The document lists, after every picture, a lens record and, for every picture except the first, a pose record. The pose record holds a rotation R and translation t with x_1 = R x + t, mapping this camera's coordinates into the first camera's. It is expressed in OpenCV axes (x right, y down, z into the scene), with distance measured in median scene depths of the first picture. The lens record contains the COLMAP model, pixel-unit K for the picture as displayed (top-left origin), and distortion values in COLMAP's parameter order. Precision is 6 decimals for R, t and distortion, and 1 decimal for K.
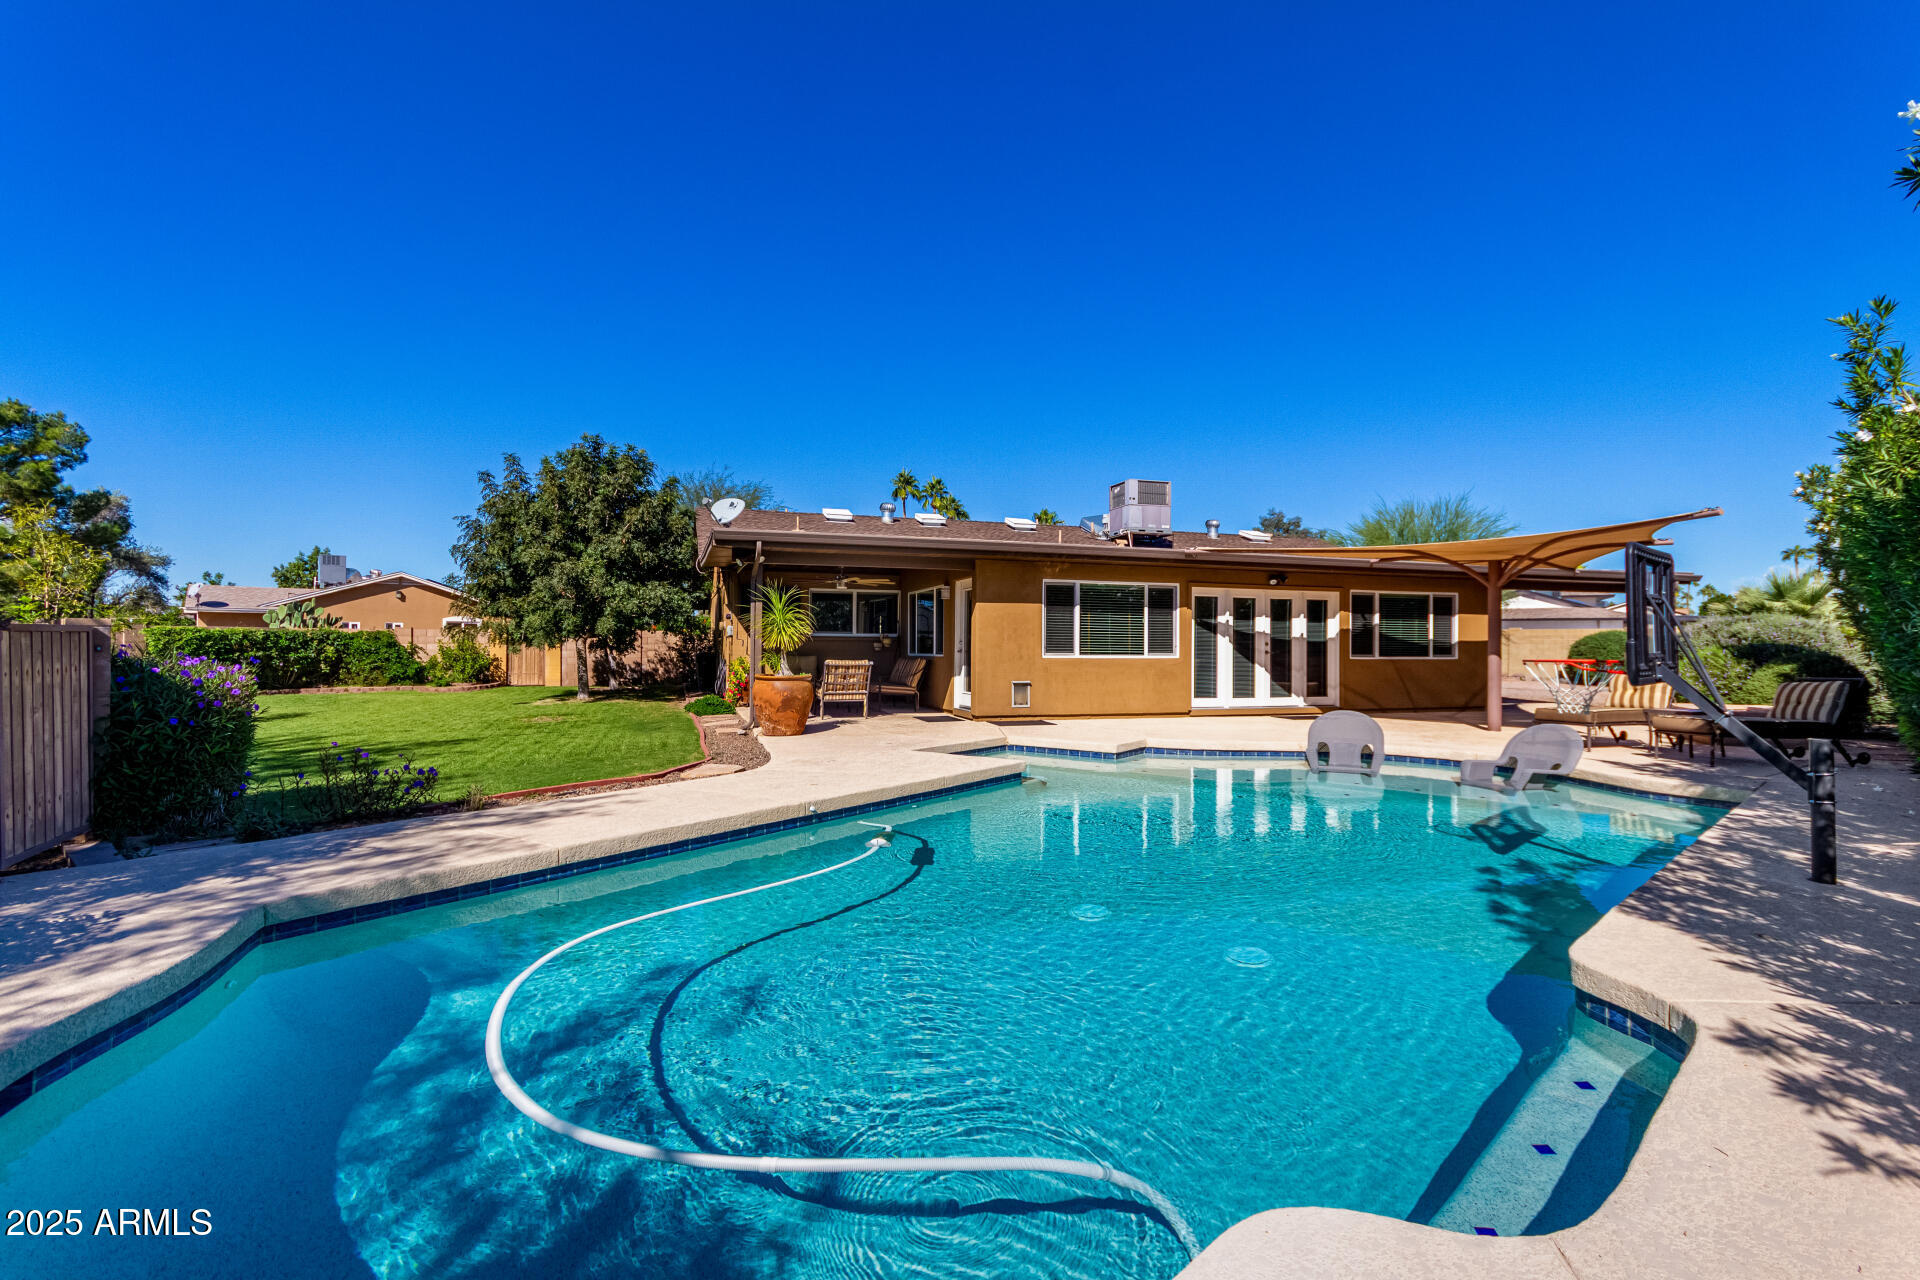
lens RADIAL K [[891.6, 0, 961.6], [0, 891.6, 647.7], [0, 0, 1]] dist [0.002731, 0.000118]
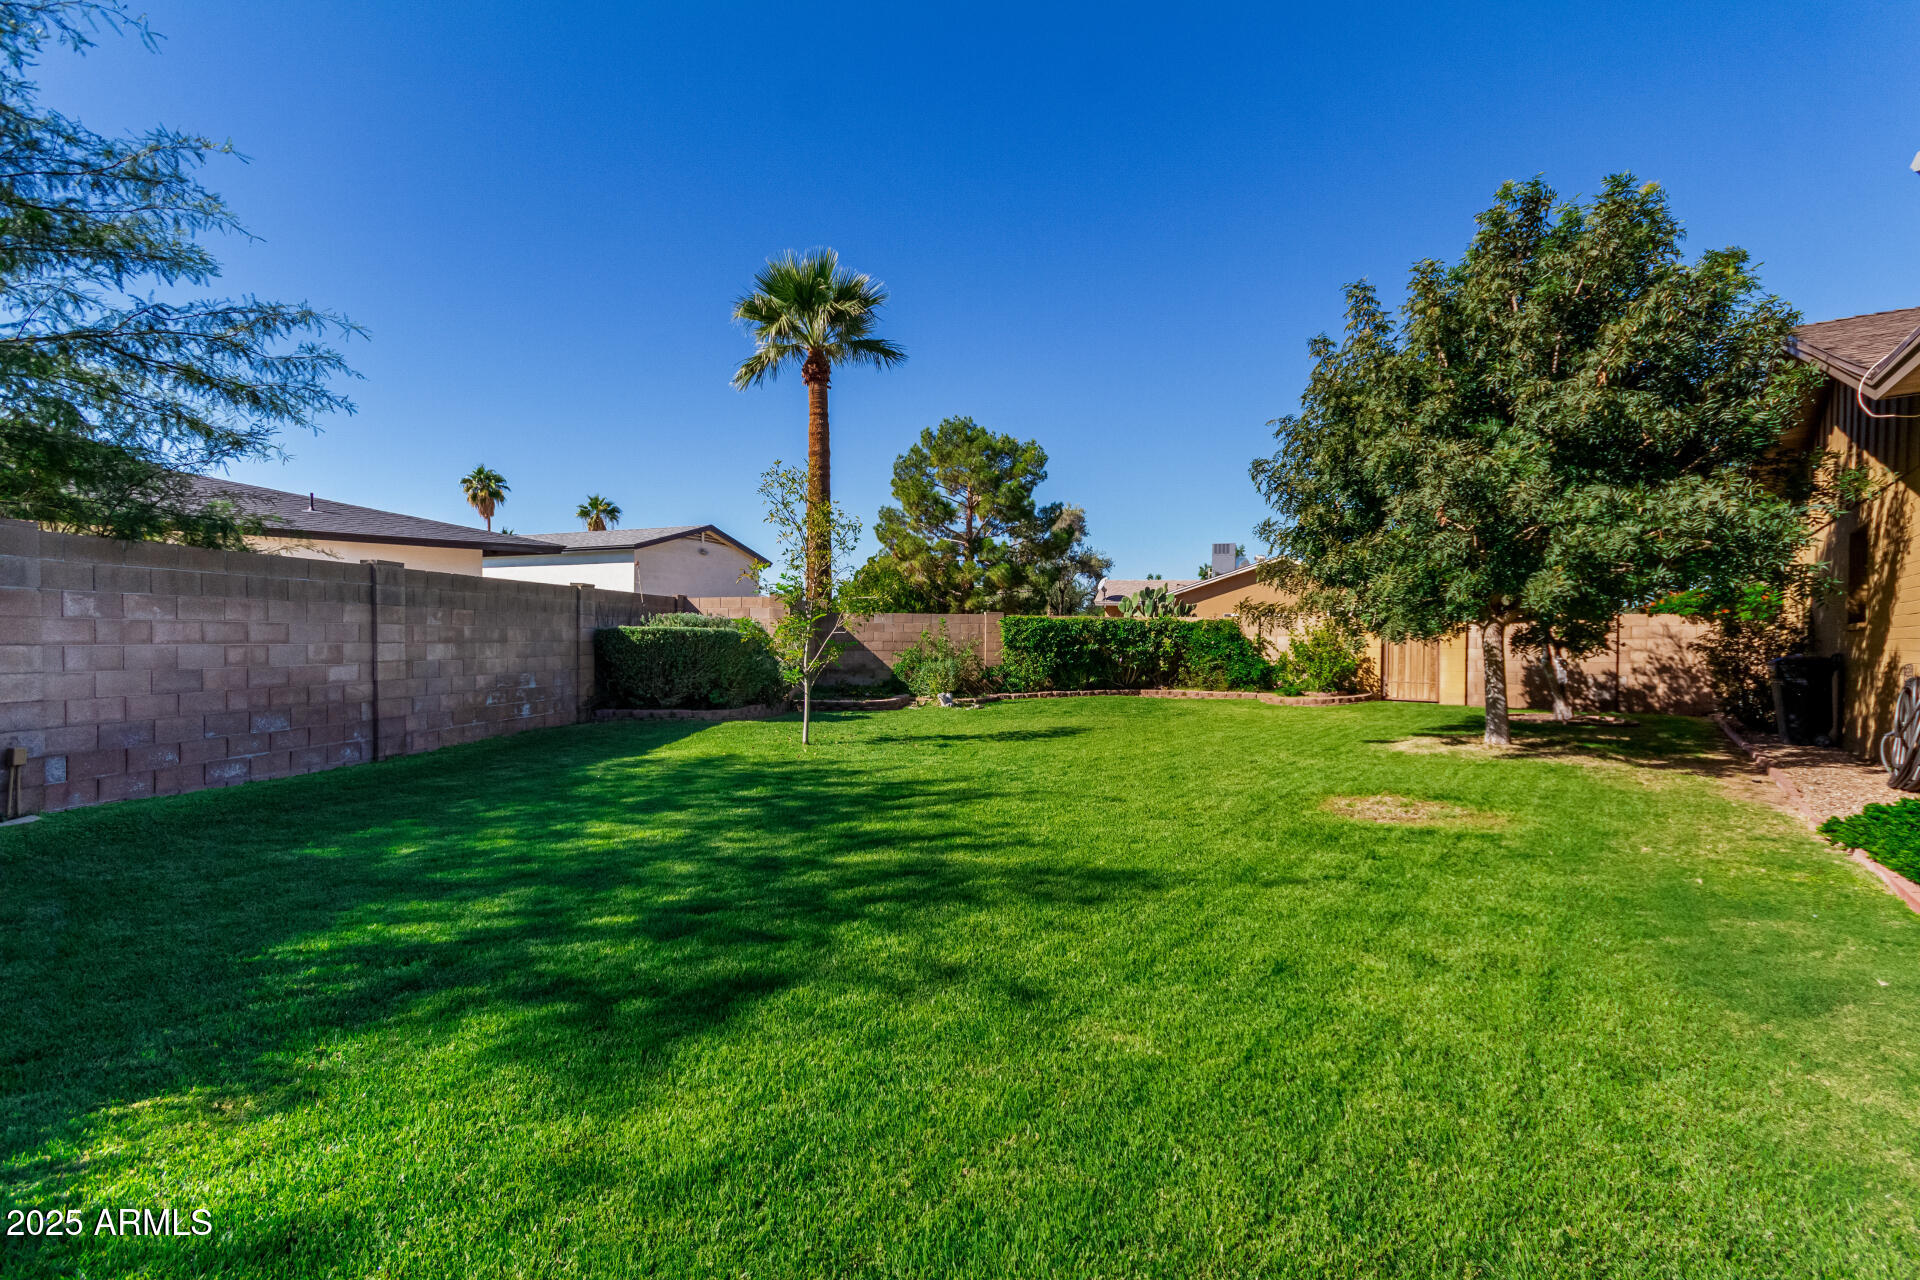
lens RADIAL K [[891.6, 0, 956.2], [0, 891.6, 644.5], [0, 0, 1]] dist [0.002731, 0.000118]
pose [[0.570483, 0.011011, -0.821236, -0.154341], [-0.012124, 0.999914, 0.004985, 0.001949], [0.821220, 0.007113, 0.570568, 0.385571]]
